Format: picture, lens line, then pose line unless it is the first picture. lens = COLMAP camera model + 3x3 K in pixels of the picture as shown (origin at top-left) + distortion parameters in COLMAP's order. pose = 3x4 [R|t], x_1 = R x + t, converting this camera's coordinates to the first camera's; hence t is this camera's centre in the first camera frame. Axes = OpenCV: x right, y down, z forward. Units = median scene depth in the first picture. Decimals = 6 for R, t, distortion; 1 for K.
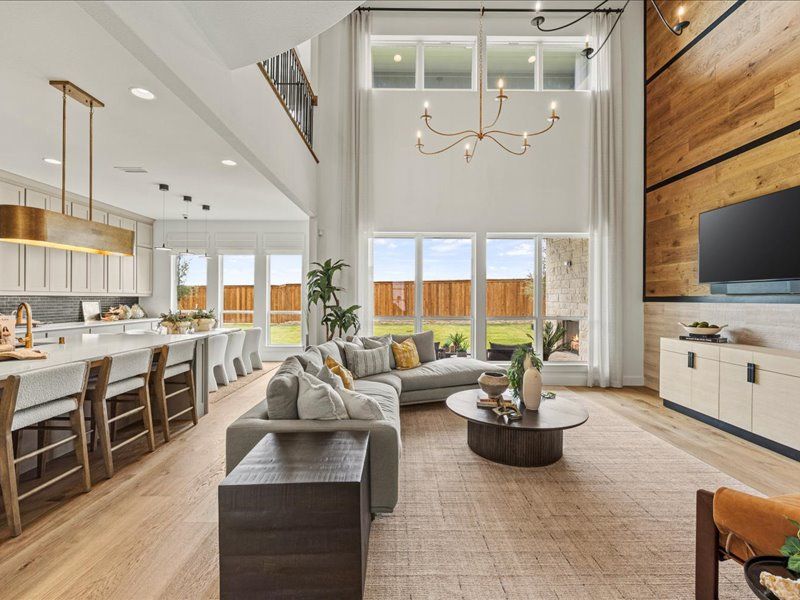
lens RADIAL K [[360.7, 0, 401.7], [0, 360.7, 298.8], [0, 0, 1]] dist [-0.000595, -0.000911]
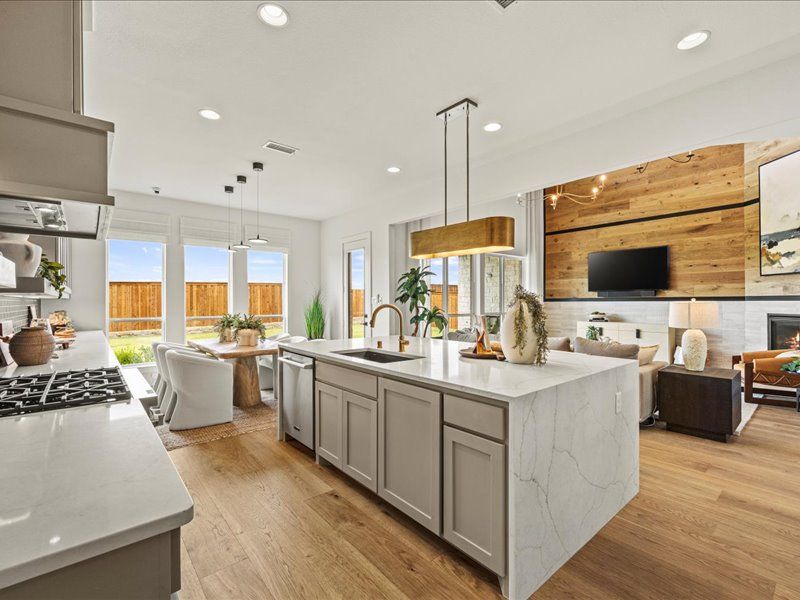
lens RADIAL K [[360.7, 0, 398.4], [0, 360.7, 303.2], [0, 0, 1]] dist [-0.000595, -0.000911]
pose [[0.775221, -0.003624, 0.631680, -0.934164], [0.002613, 0.999993, 0.002530, 0.009997], [-0.631685, -0.000310, 0.775225, 0.152321]]
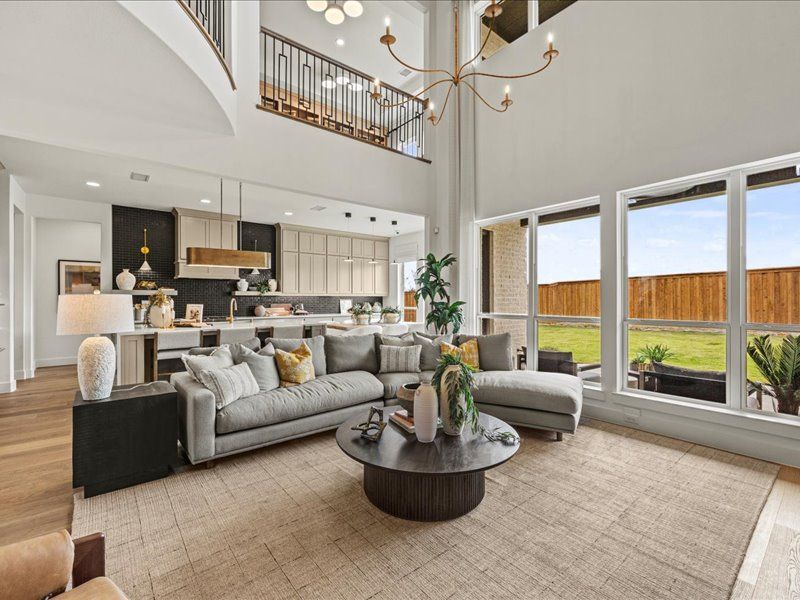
lens RADIAL K [[360.7, 0, 395.8], [0, 360.7, 301.5], [0, 0, 1]] dist [-0.000595, -0.000911]
pose [[0.625811, -0.002645, -0.779970, 0.579438], [0.004853, 0.999988, 0.000502, 0.019352], [0.779960, -0.004099, 0.625816, 0.330648]]
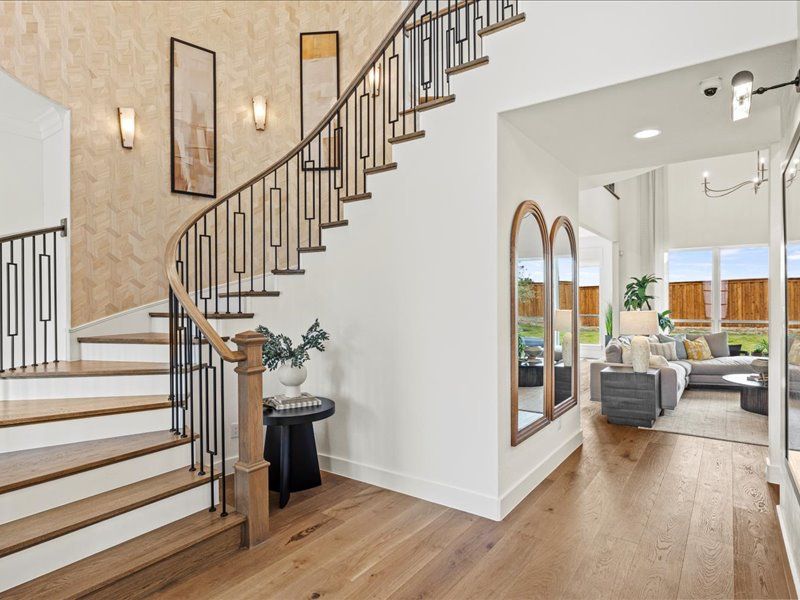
lens RADIAL K [[459.5, 0, 397.4], [0, 459.5, 302.6], [0, 0, 1]] dist [-0.008103, -0.001658]
pose [[0.806270, -0.002226, -0.591544, 0.096801], [0.005920, 0.999973, 0.004306, -0.017809], [0.591518, -0.006974, 0.806261, -0.782426]]
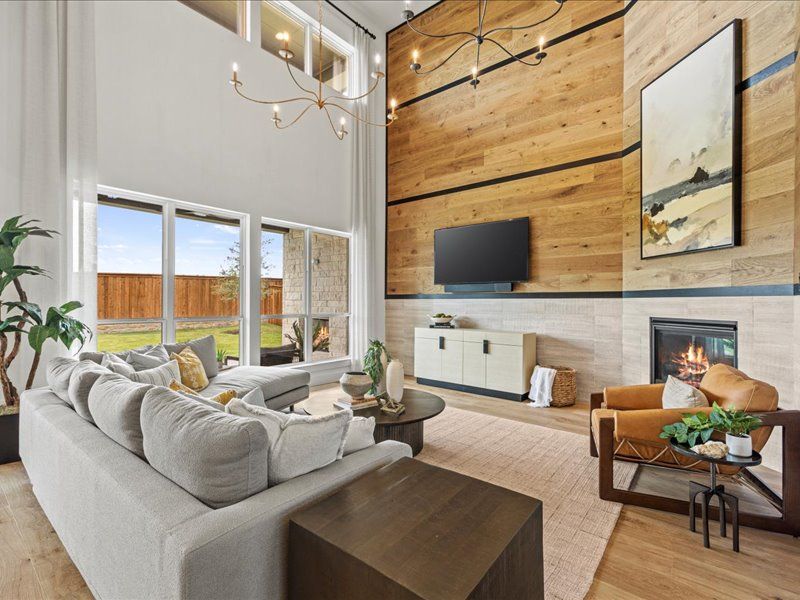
lens RADIAL K [[378.5, 0, 395.3], [0, 378.5, 303.9], [0, 0, 1]] dist [0.002753, 0.001971]
pose [[0.649383, -0.002772, 0.760457, -0.254013], [-0.002499, 0.999980, 0.005780, 0.017833], [-0.760458, -0.005654, 0.649363, 0.189367]]
